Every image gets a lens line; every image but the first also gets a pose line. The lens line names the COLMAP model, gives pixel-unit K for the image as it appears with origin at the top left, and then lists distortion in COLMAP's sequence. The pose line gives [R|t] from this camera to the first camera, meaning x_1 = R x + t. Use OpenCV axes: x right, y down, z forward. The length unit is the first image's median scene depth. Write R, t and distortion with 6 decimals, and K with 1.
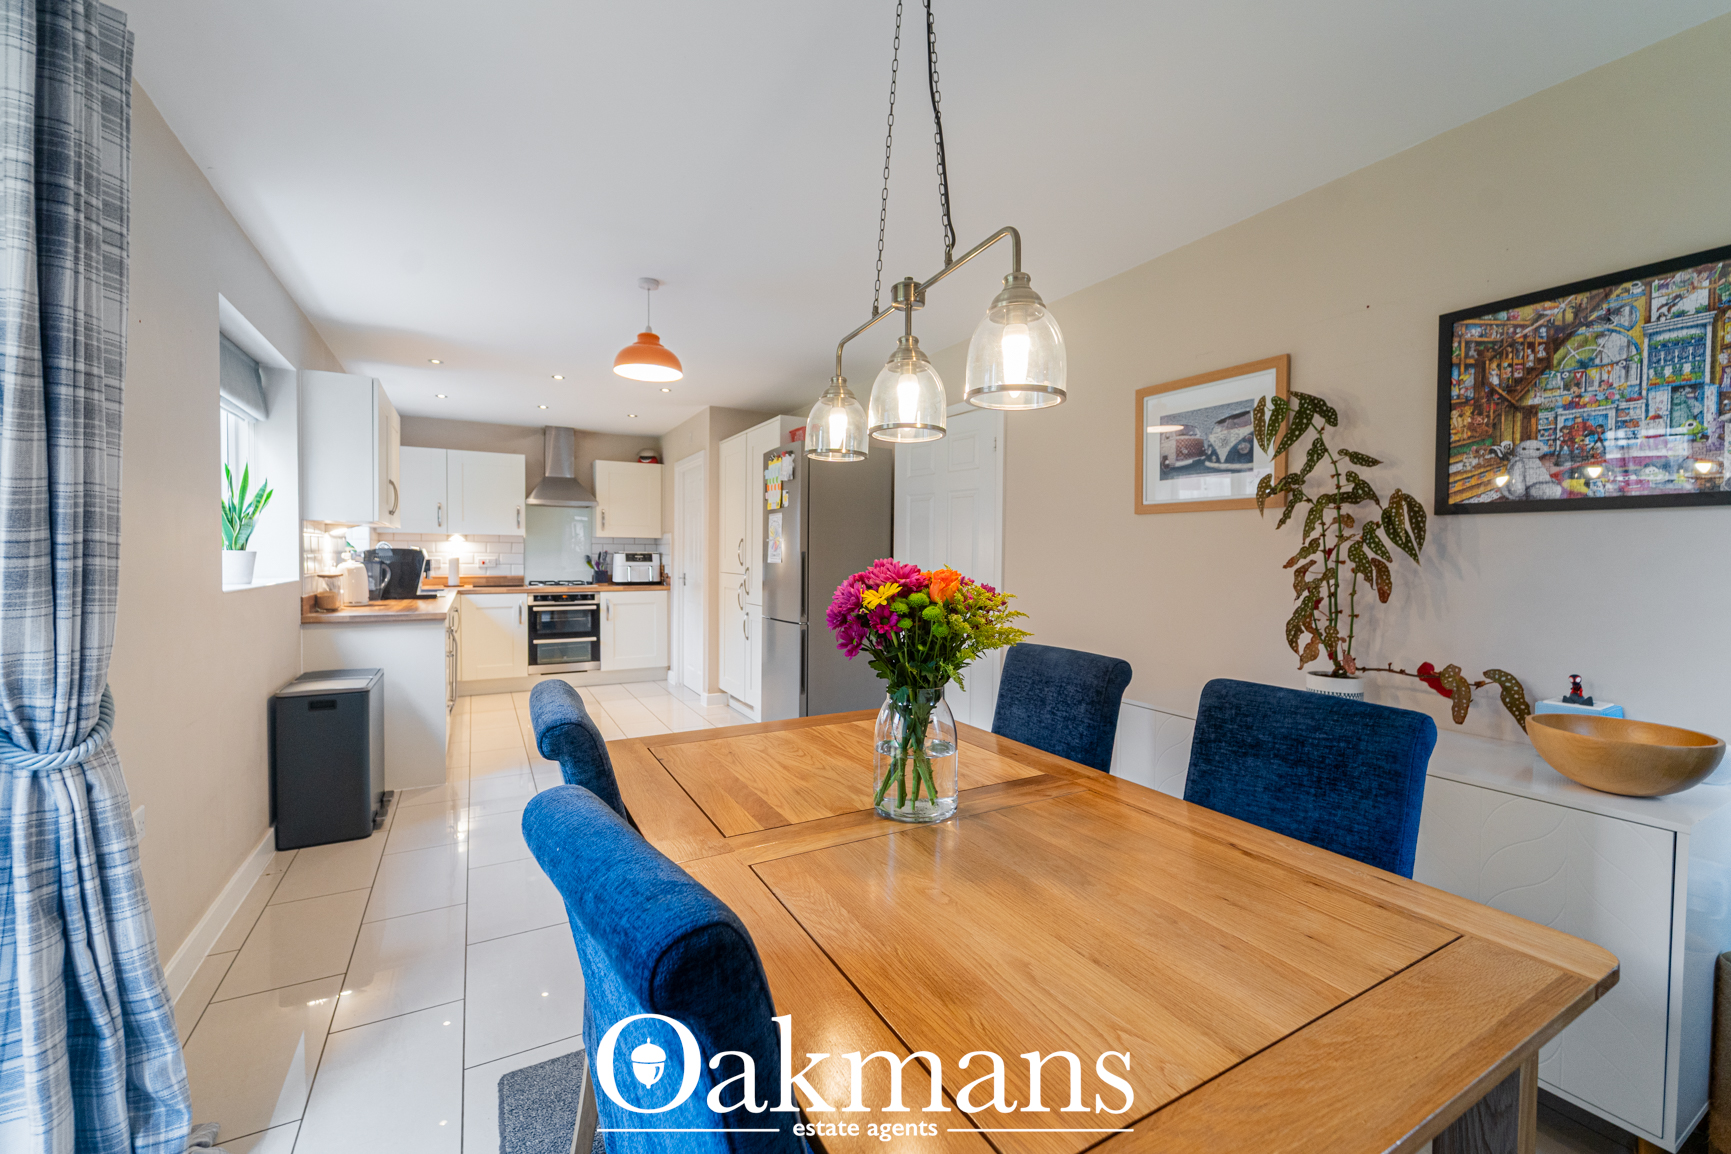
lens RADIAL K [[728.0, 0, 869.8], [0, 728.0, 572.6], [0, 0, 1]] dist [0.000332, -0.000584]
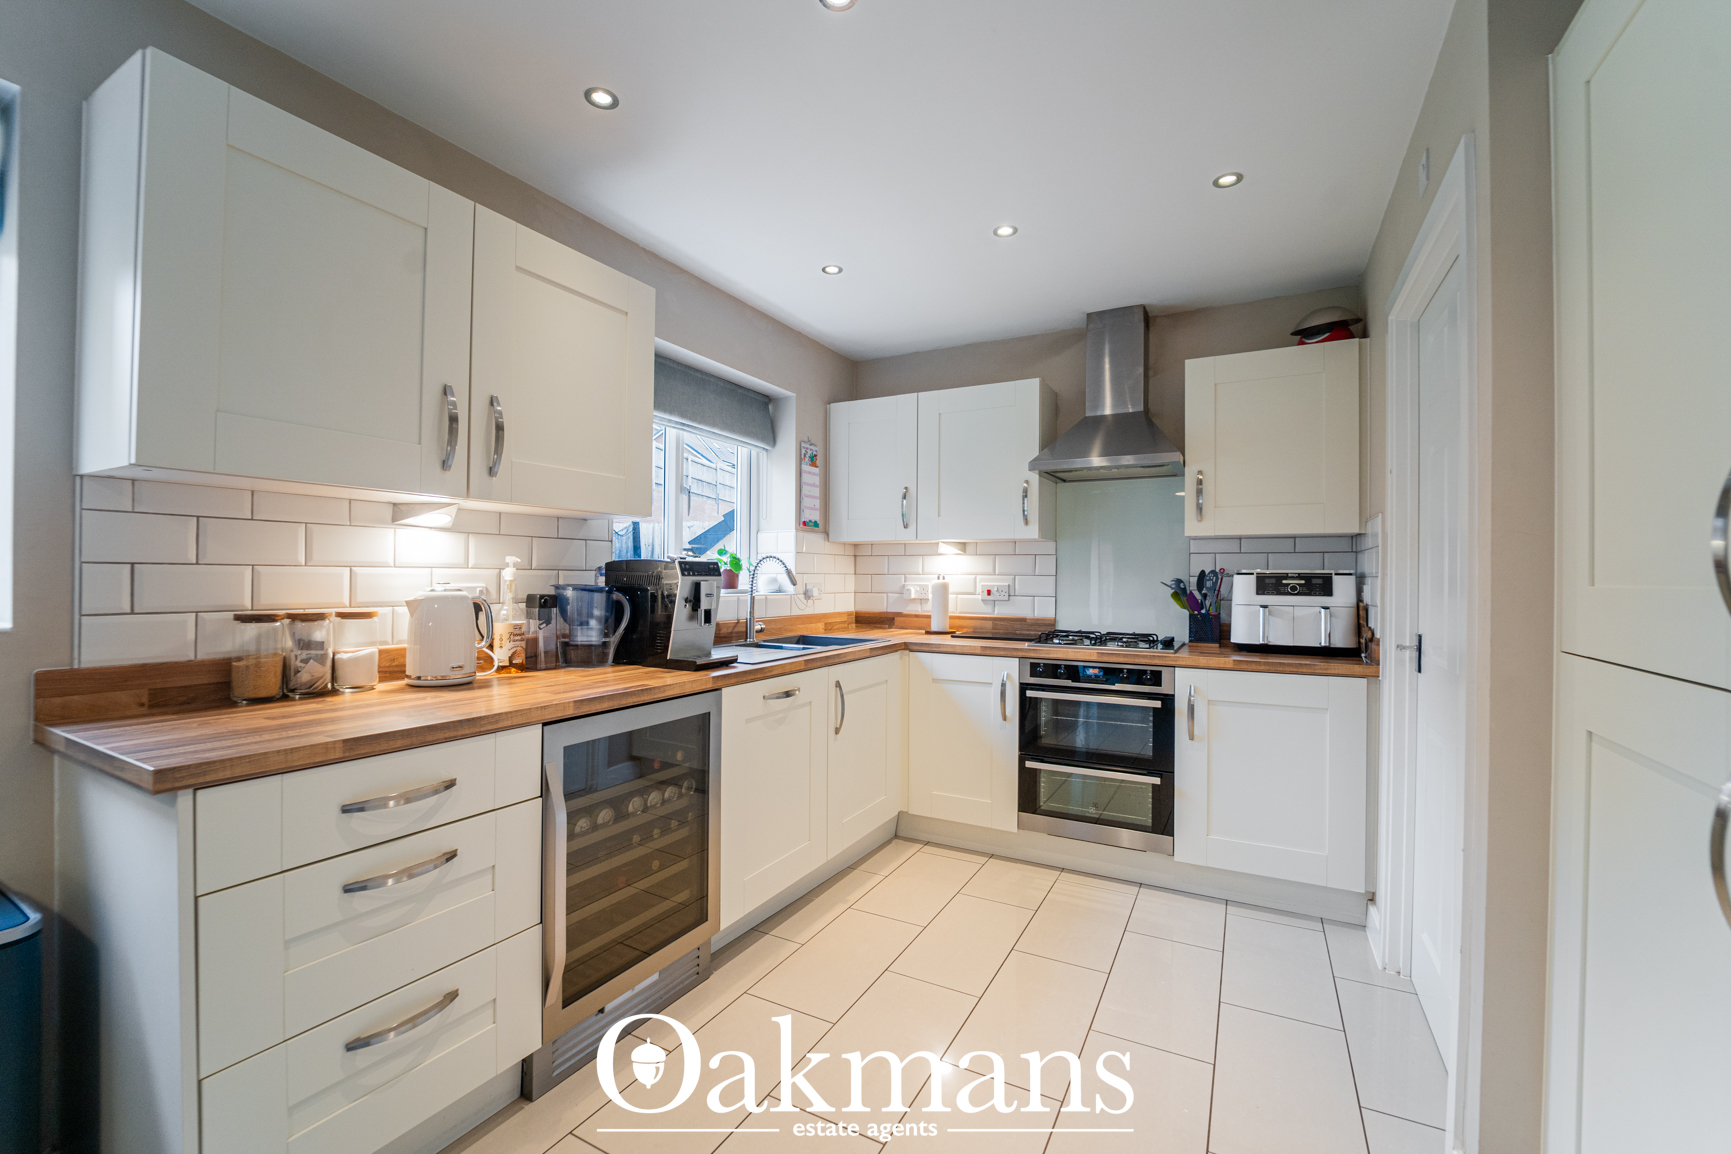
lens RADIAL K [[728.0, 0, 869.8], [0, 728.0, 572.6], [0, 0, 1]] dist [0.000332, -0.000584]
pose [[0.531085, -0.008857, -0.847272, -0.110222], [-0.025351, 0.999332, -0.026337, -0.011477], [0.846939, 0.035466, 0.530506, 0.620976]]
